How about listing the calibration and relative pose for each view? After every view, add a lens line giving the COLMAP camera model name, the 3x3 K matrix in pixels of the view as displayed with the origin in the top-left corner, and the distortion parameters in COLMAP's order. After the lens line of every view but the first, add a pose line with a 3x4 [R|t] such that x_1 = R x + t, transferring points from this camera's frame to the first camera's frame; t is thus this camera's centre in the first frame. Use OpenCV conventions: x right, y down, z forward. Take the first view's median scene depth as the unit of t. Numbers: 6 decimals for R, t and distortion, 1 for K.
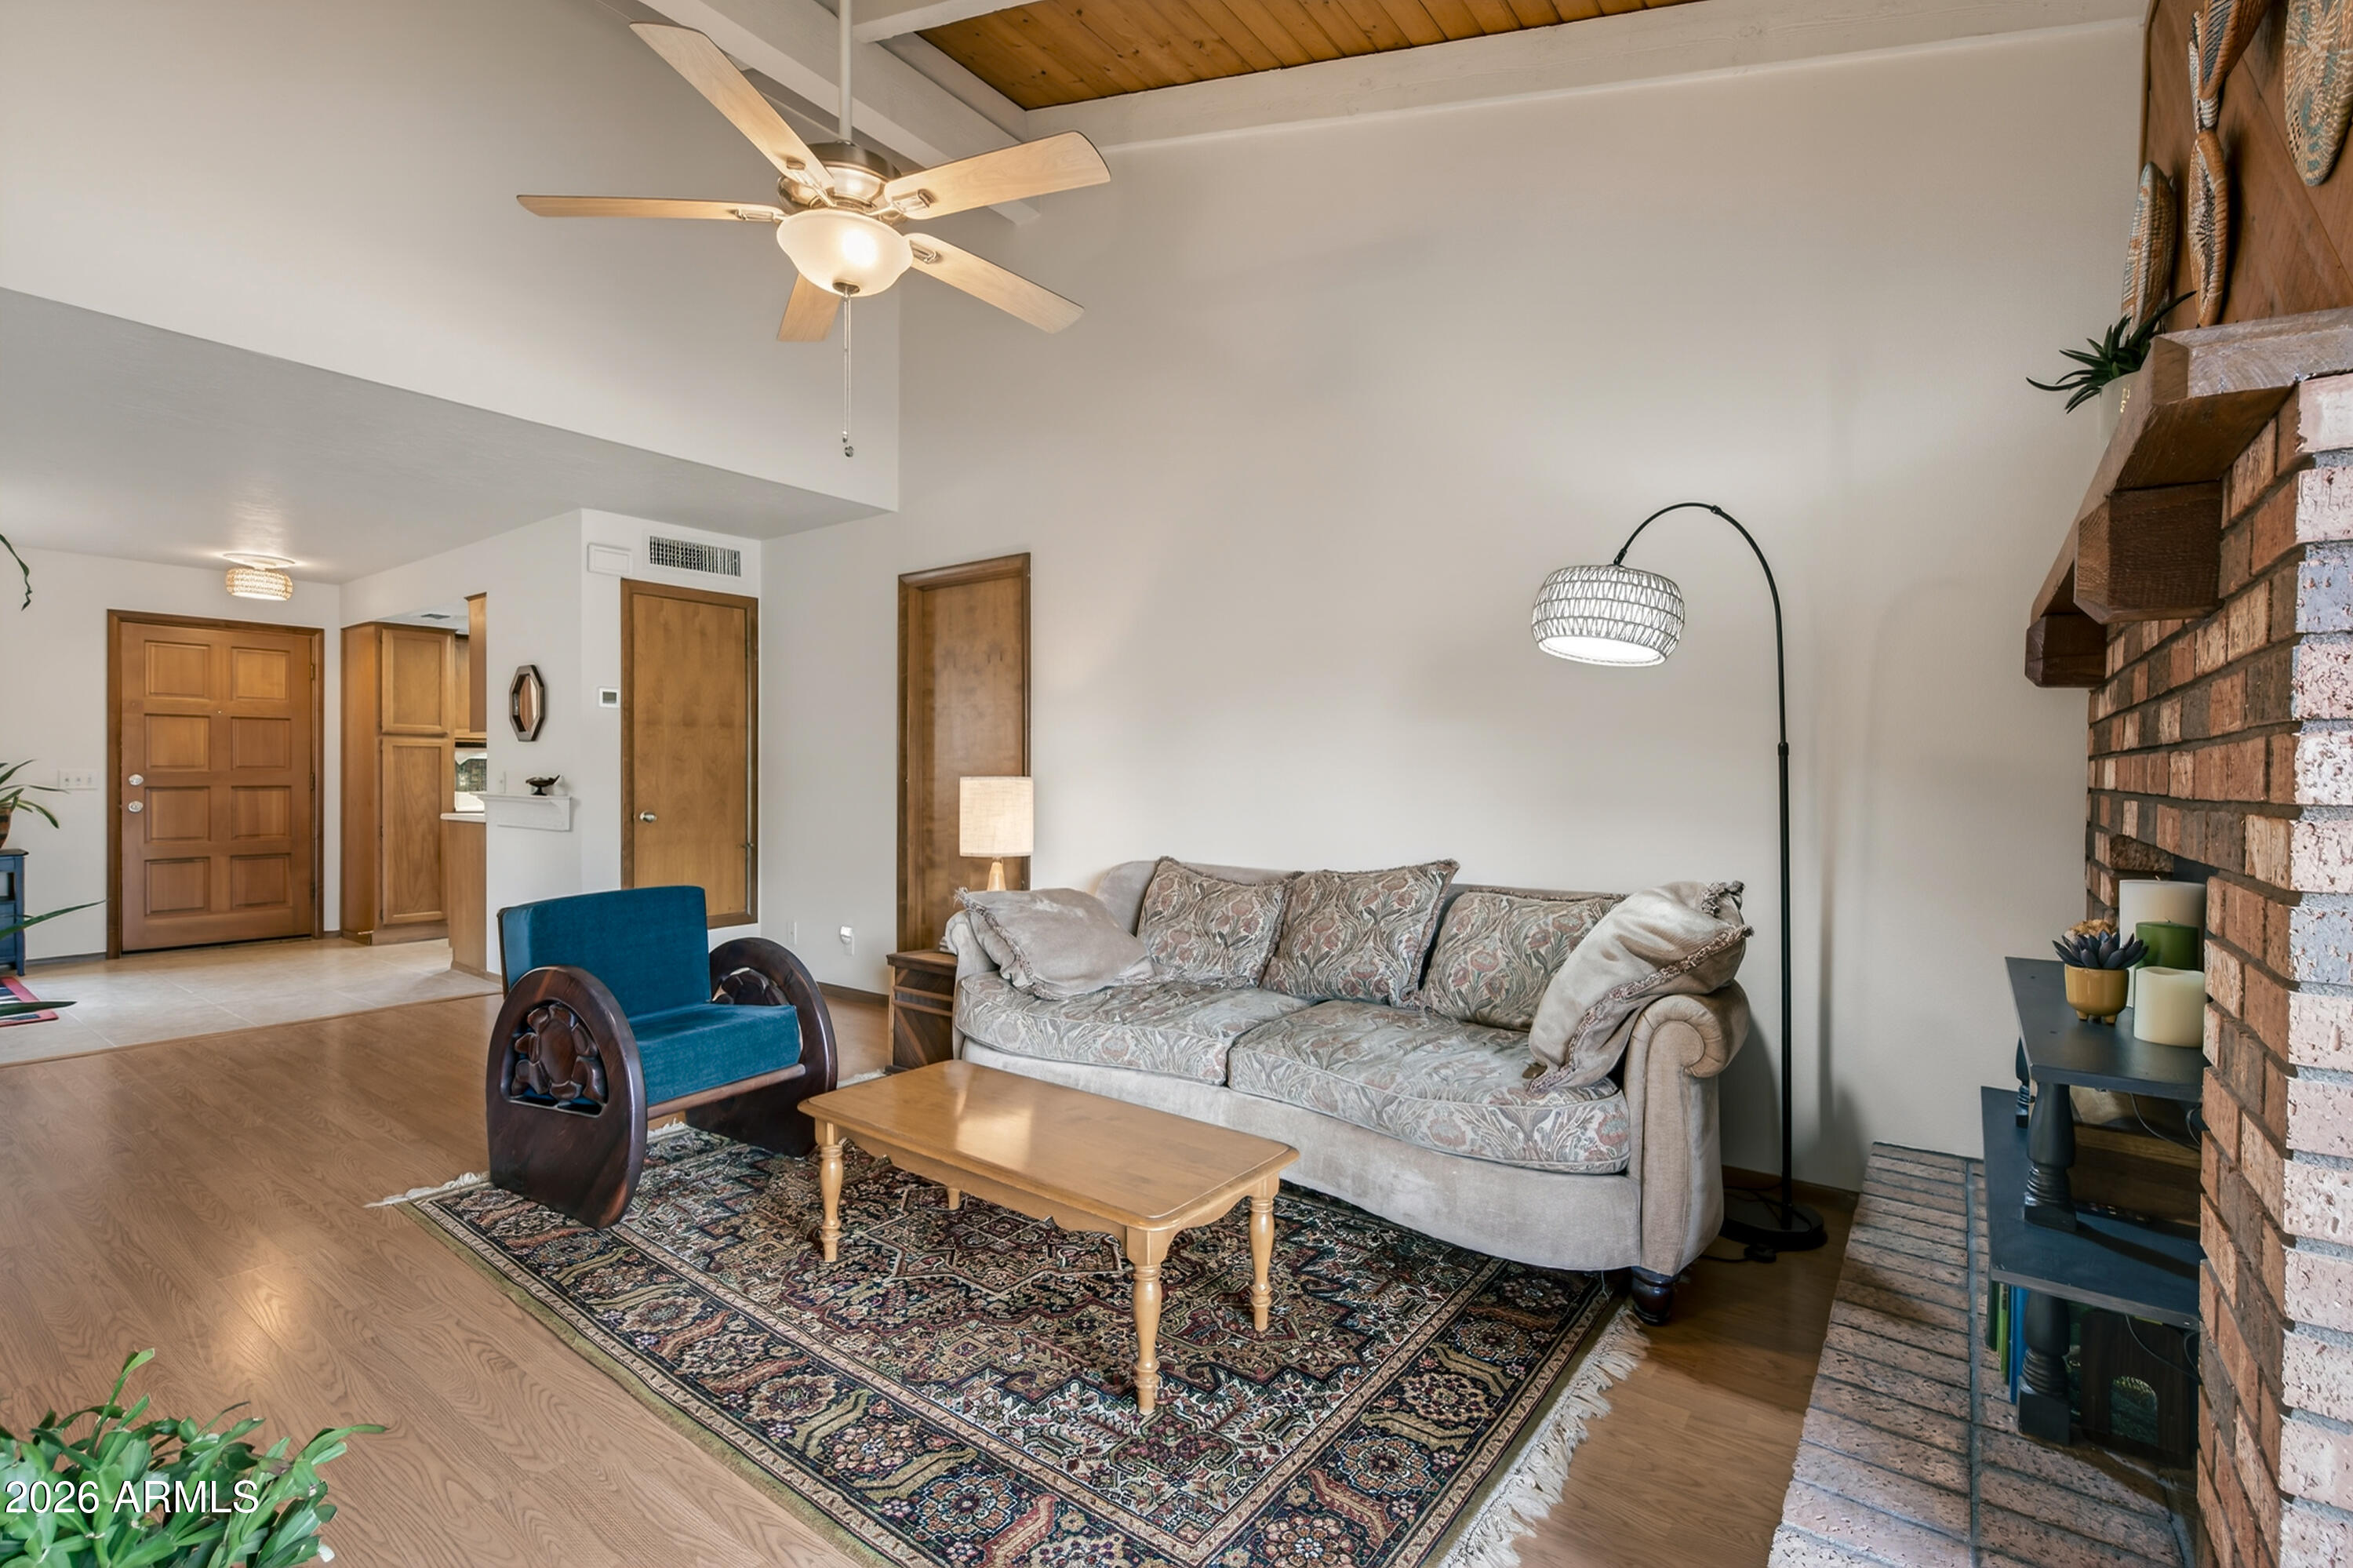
lens RADIAL K [[1032.7, 0, 1176.5], [0, 1032.7, 786.7], [0, 0, 1]] dist [-0.002280, -0.000049]
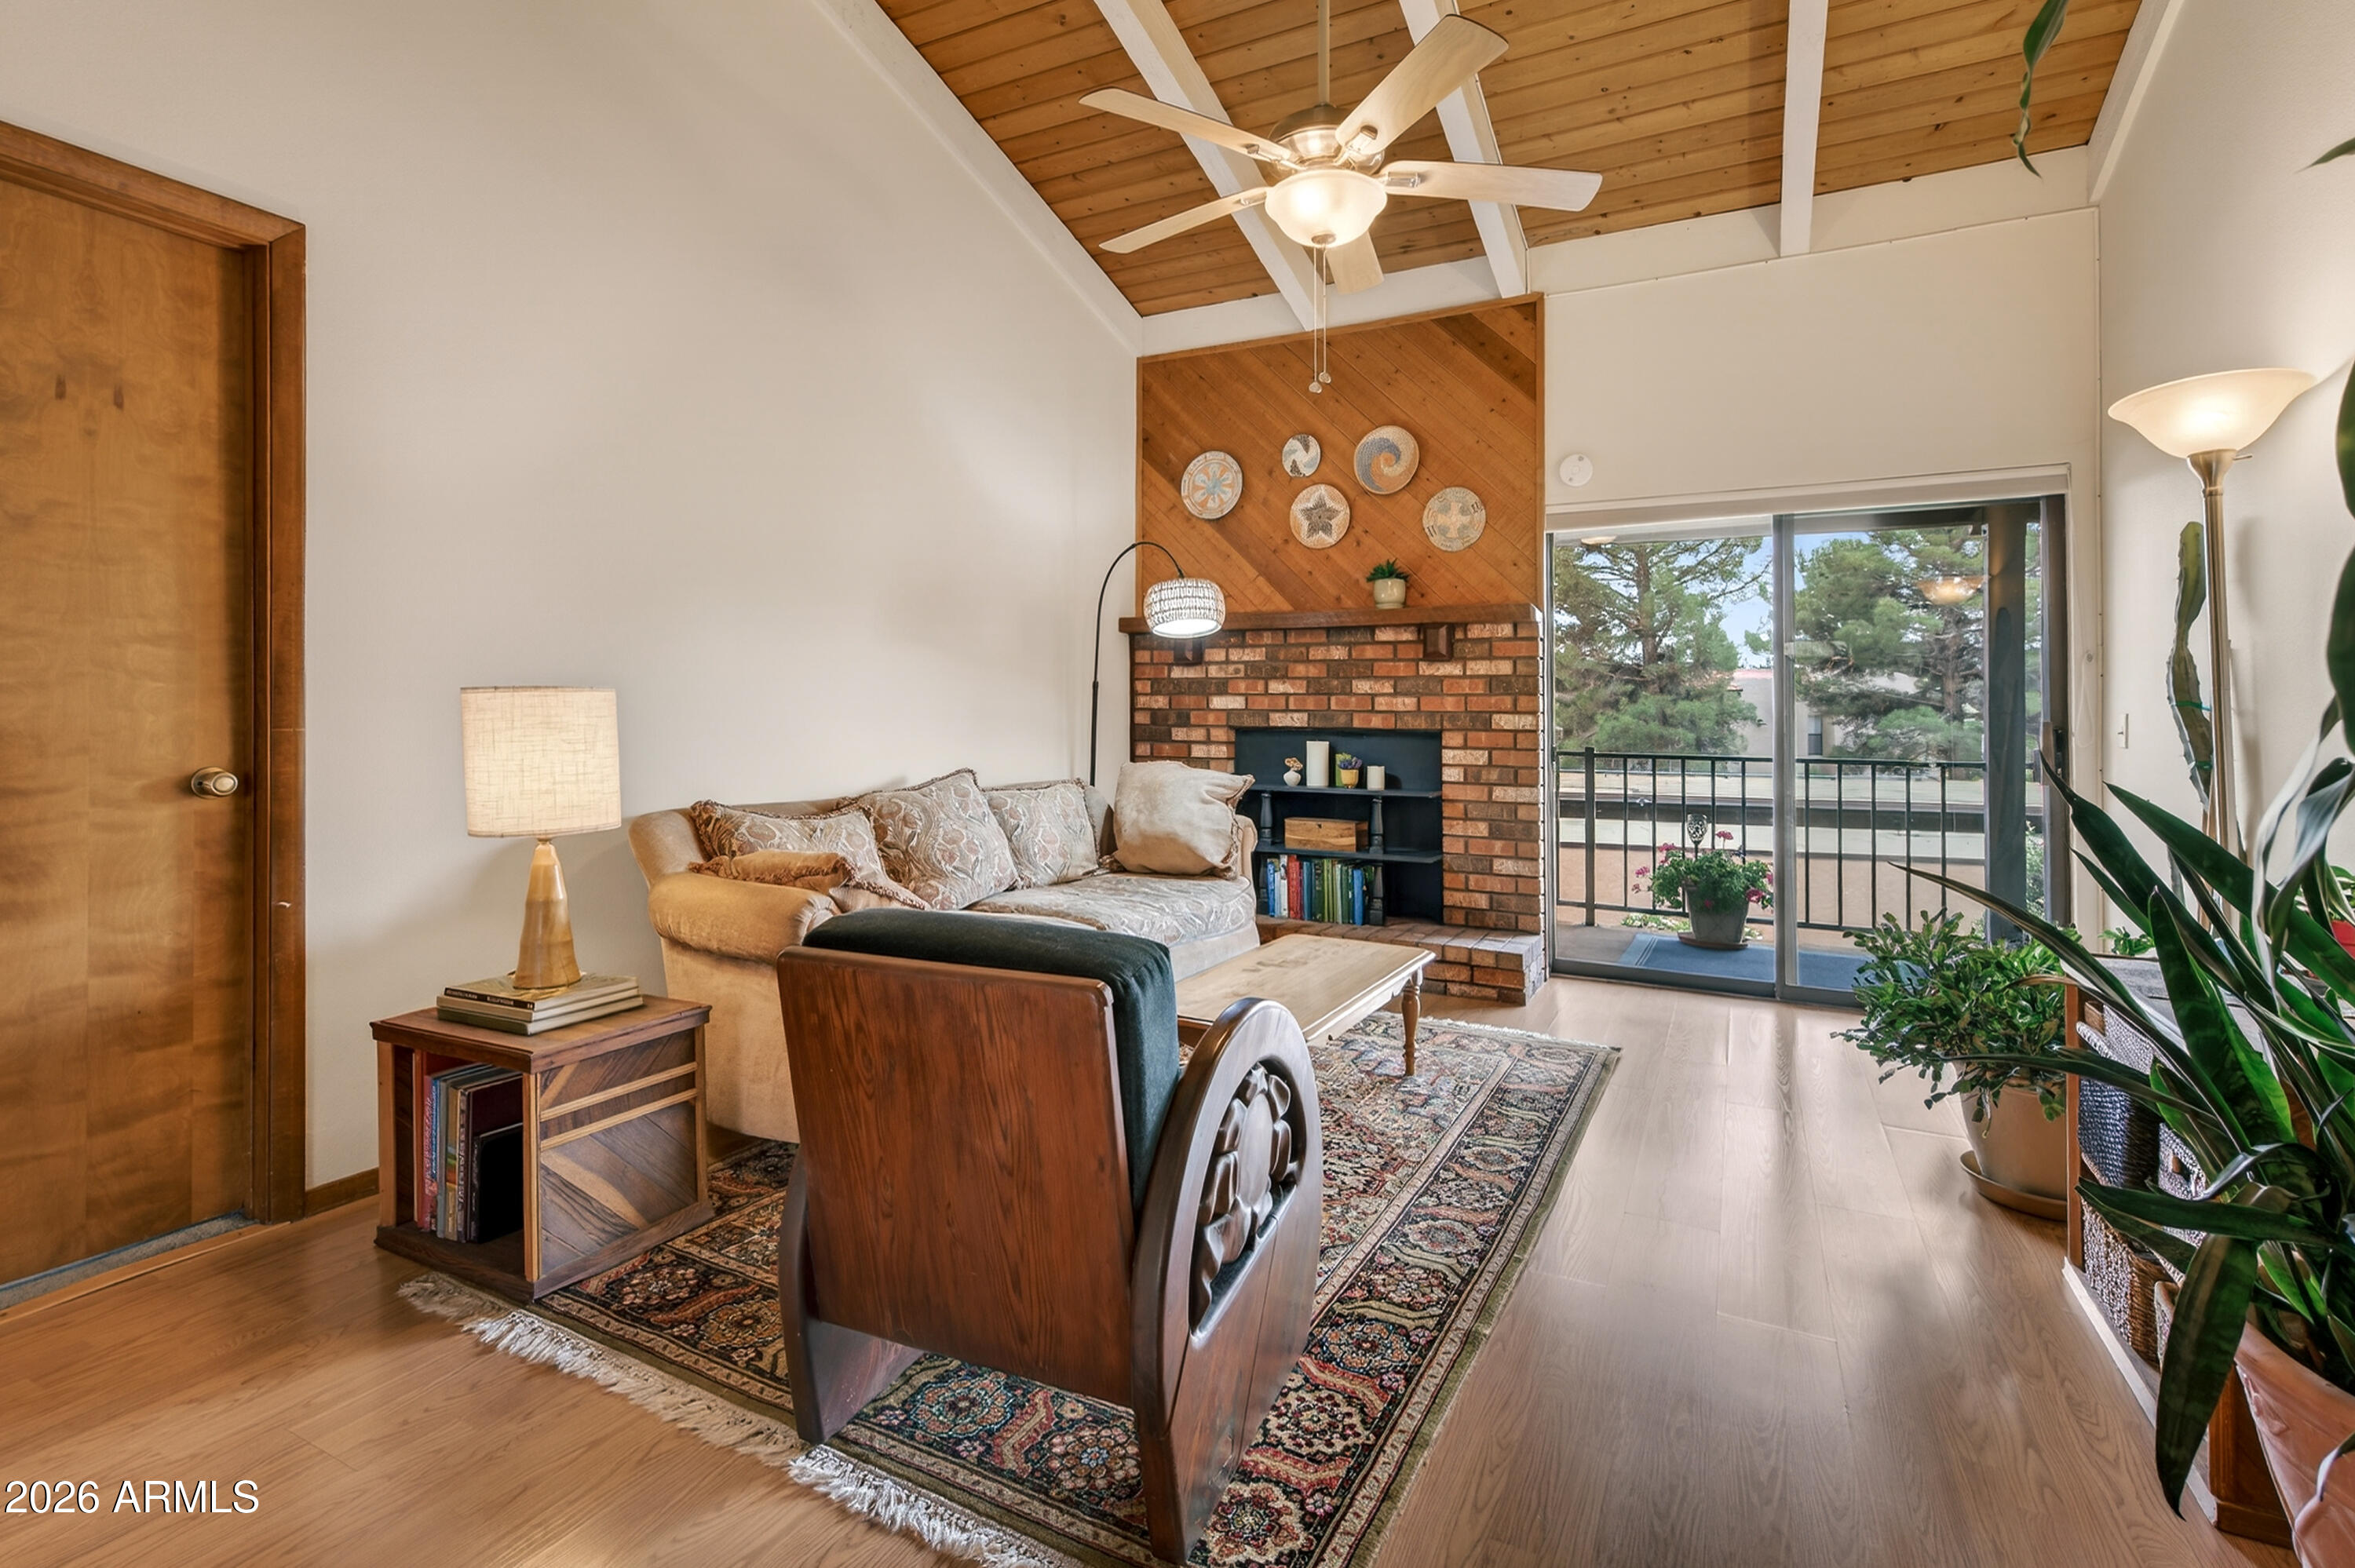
lens RADIAL K [[1133.5, 0, 1196.3], [0, 1133.5, 689.4], [0, 0, 1]] dist [-0.001533, -0.001757]
pose [[-0.172717, 0.016896, 0.984827, -1.607337], [0.004367, 0.999856, -0.016388, 0.002122], [-0.984962, 0.001470, -0.172765, 1.484667]]
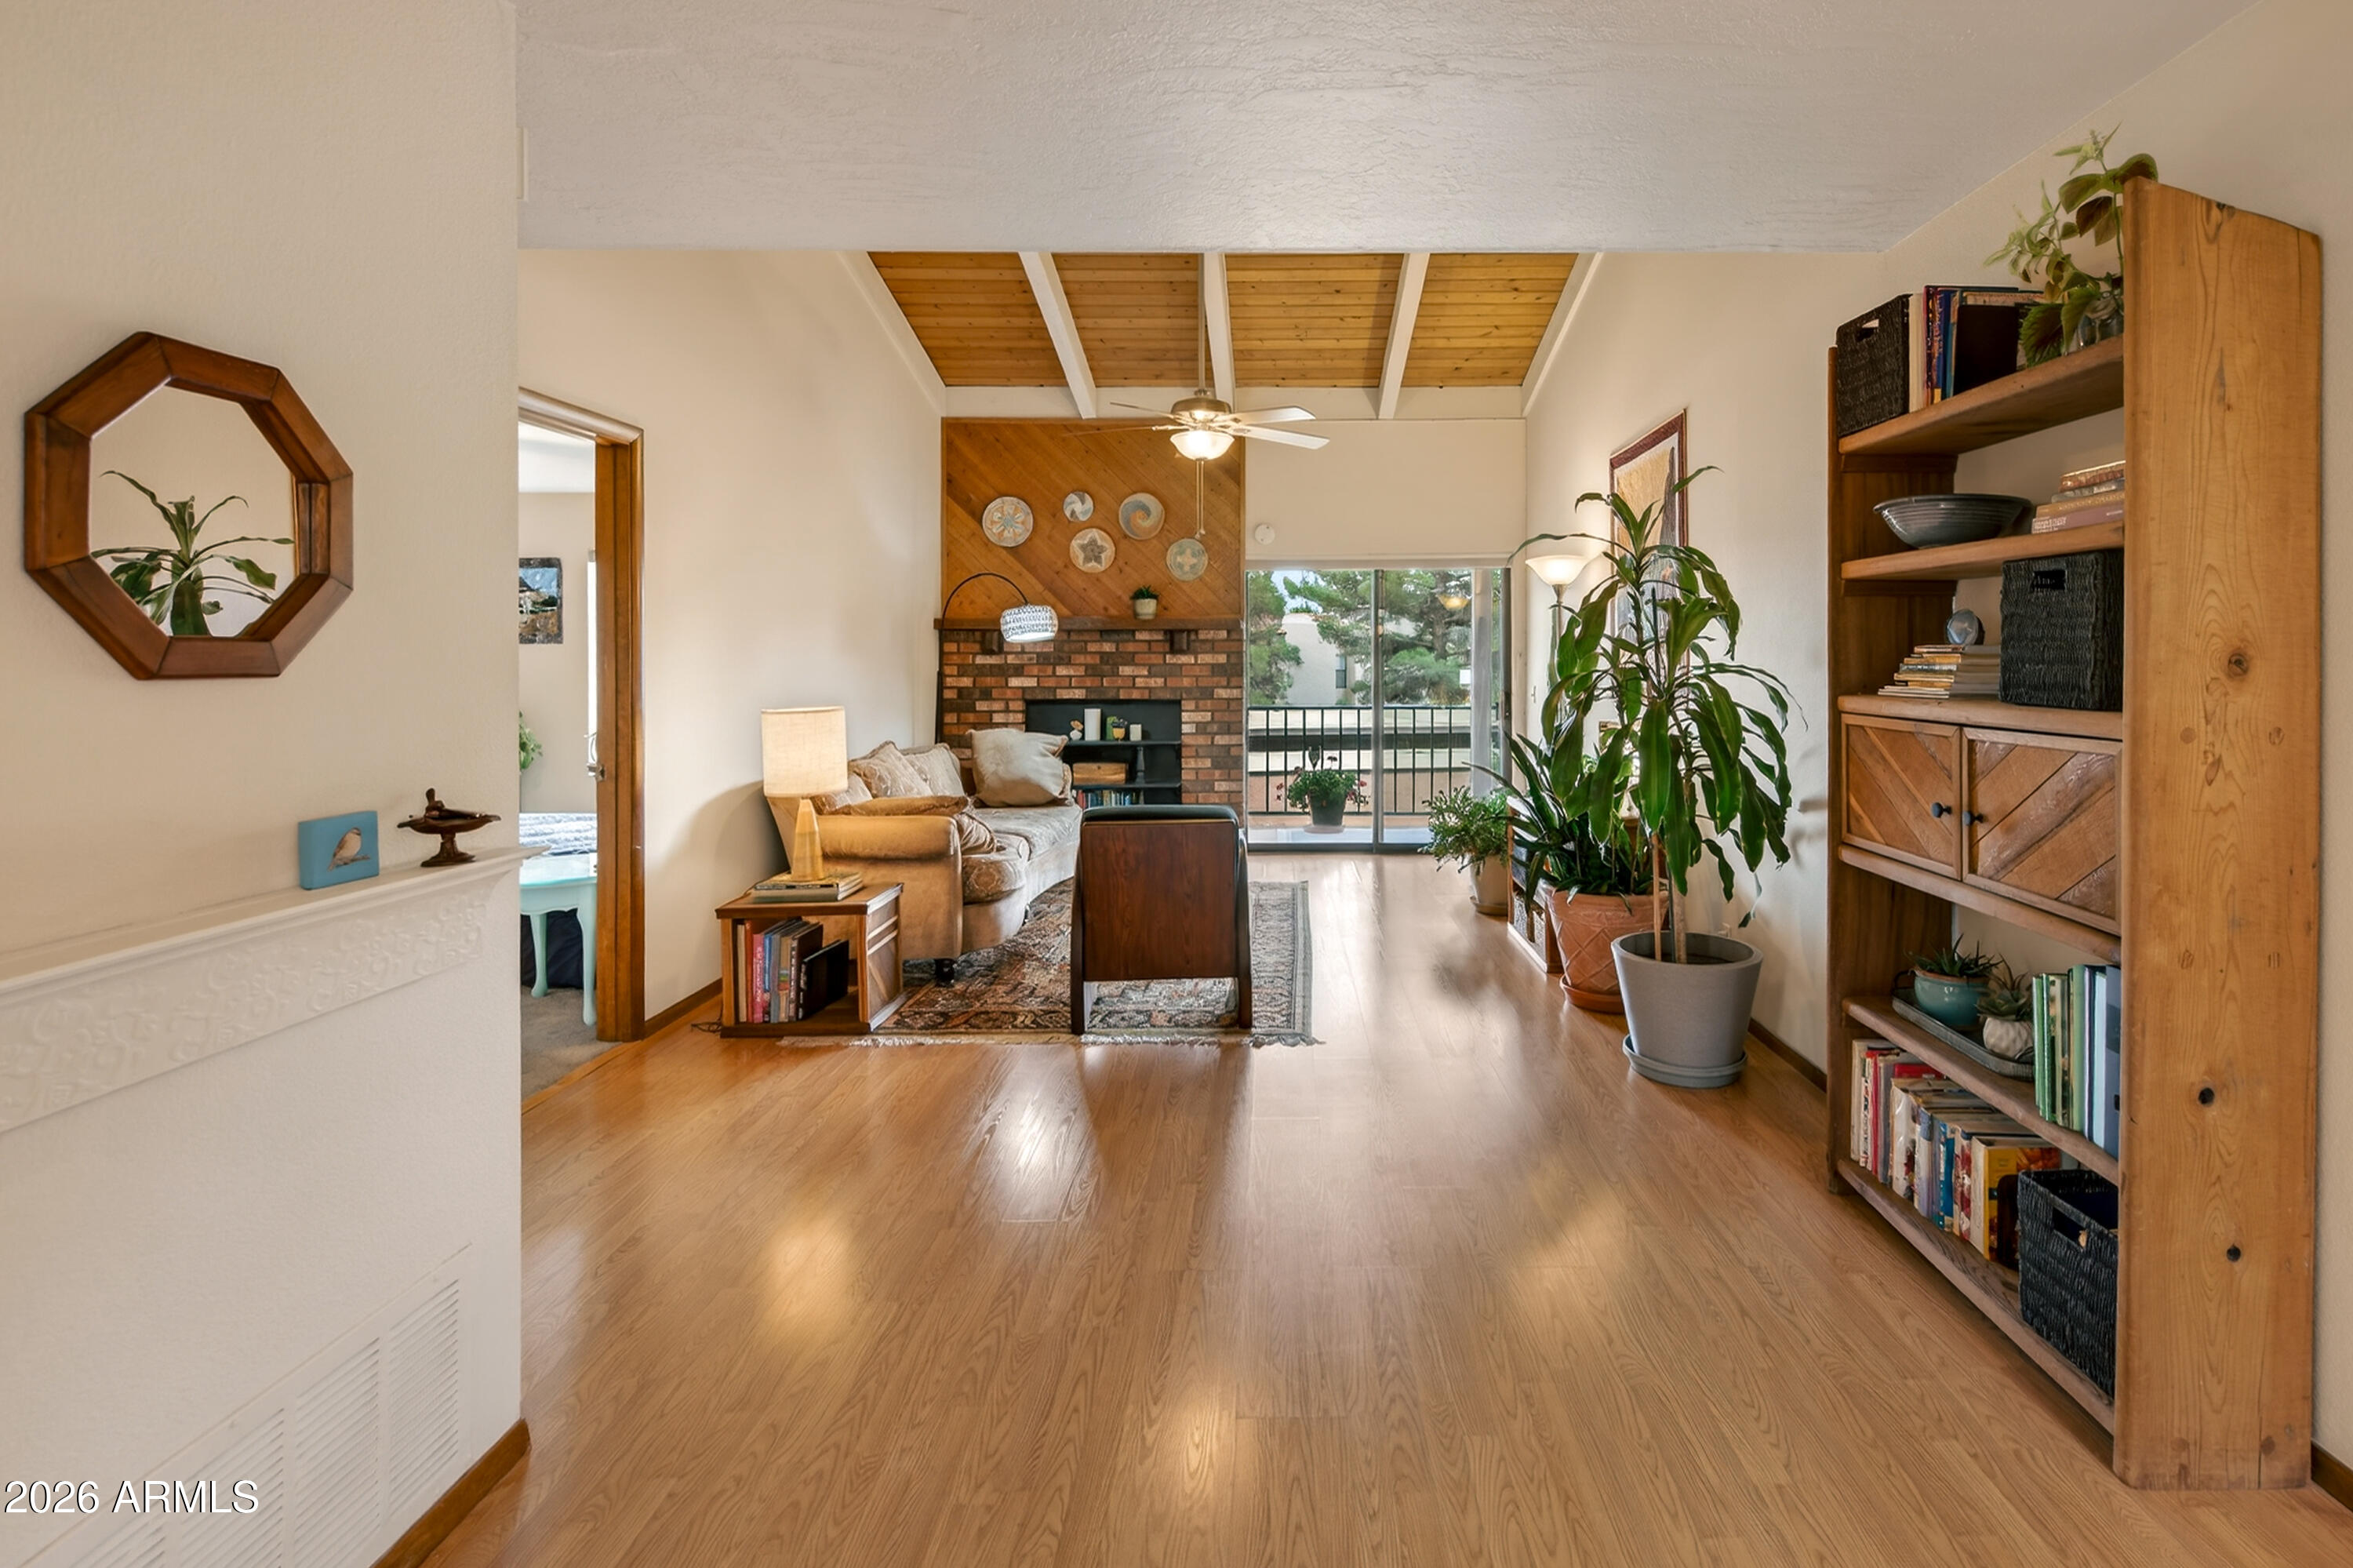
lens RADIAL K [[1183.4, 0, 1379.2], [0, 1183.4, 632.1], [0, 0, 1]] dist [0.003588, 0.000128]
pose [[-0.655588, 0.008910, 0.755066, -2.574796], [0.007824, 0.999957, -0.005007, -0.134521], [-0.755078, 0.002625, -0.655630, 2.519885]]
